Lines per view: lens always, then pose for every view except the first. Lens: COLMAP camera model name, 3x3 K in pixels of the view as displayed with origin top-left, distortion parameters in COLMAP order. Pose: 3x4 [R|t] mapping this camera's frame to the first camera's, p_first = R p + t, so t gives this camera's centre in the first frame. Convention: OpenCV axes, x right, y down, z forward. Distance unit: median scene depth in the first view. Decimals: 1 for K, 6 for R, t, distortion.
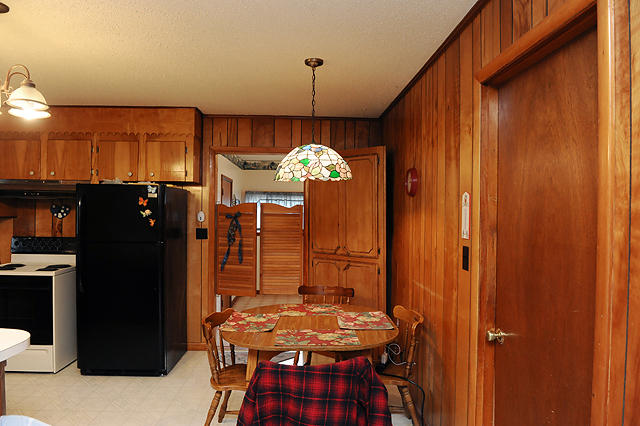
lens RADIAL K [[439.2, 0, 321.3], [0, 439.2, 217.8], [0, 0, 1]] dist [-0.050283, -0.002271]
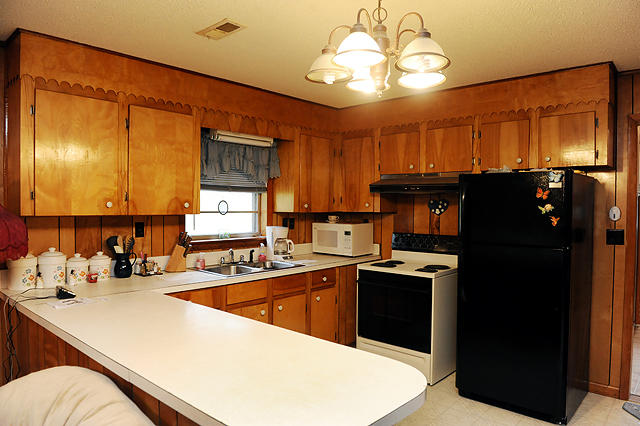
lens RADIAL K [[439.2, 0, 322.0], [0, 439.2, 216.7], [0, 0, 1]] dist [-0.050283, -0.002271]
pose [[0.716228, 0.010469, -0.697788, -0.136499], [-0.006291, 0.999944, 0.008545, -0.000452], [0.697838, -0.001731, 0.716253, 0.162930]]
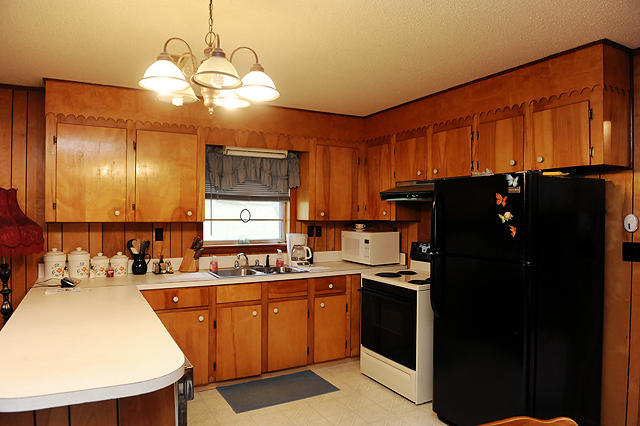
lens RADIAL K [[439.2, 0, 318.0], [0, 439.2, 216.5], [0, 0, 1]] dist [-0.050283, -0.002271]
pose [[0.439900, -0.001800, -0.898045, 0.061379], [-0.010733, 0.999916, -0.007261, -0.003085], [0.897982, 0.012833, 0.439844, 0.397166]]
